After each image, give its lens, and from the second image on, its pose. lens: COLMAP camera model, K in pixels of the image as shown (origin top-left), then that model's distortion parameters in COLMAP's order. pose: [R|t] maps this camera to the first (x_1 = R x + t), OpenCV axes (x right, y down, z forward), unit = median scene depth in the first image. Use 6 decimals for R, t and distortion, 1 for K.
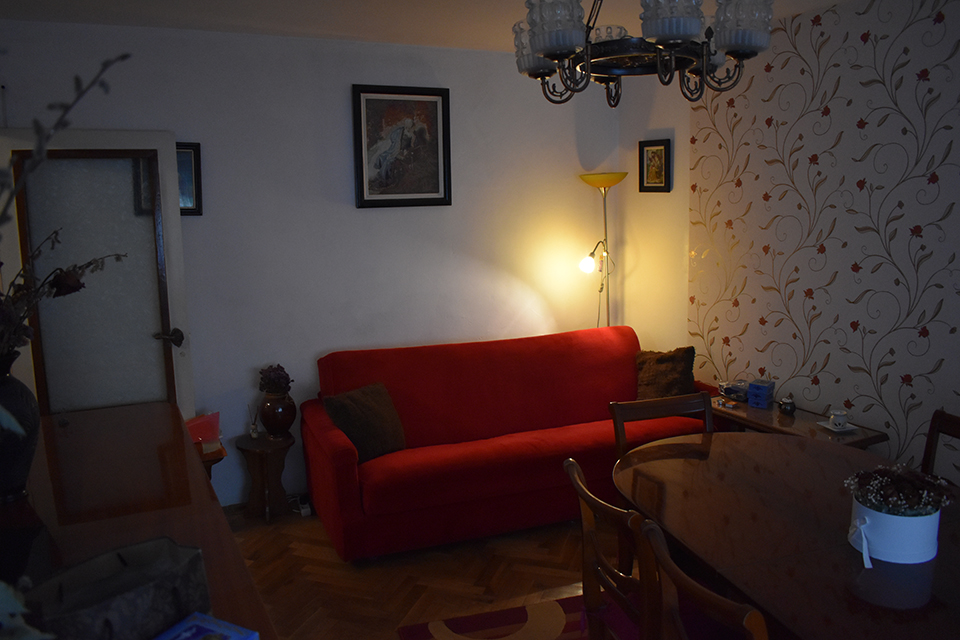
lens RADIAL K [[750.4, 0, 480.0], [0, 750.4, 320.0], [0, 0, 1]] dist [-0.091877, 0.014014]
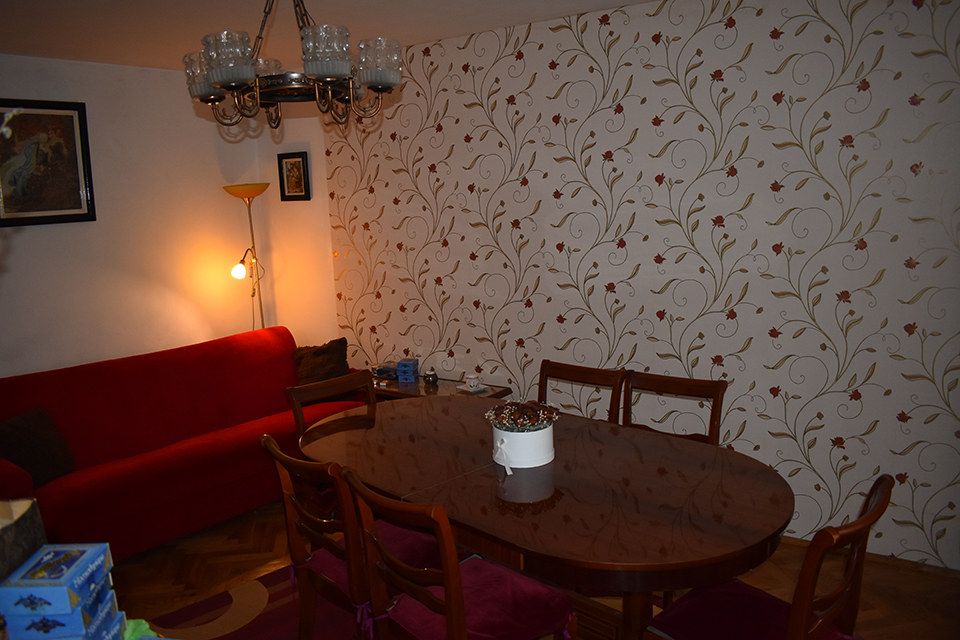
lens RADIAL K [[750.4, 0, 480.0], [0, 750.4, 320.0], [0, 0, 1]] dist [-0.091877, 0.014014]
pose [[0.881152, -0.093251, 0.463546, -0.055777], [0.098379, 0.995062, 0.013166, 0.015758], [-0.462485, 0.034002, 0.885975, -0.091844]]
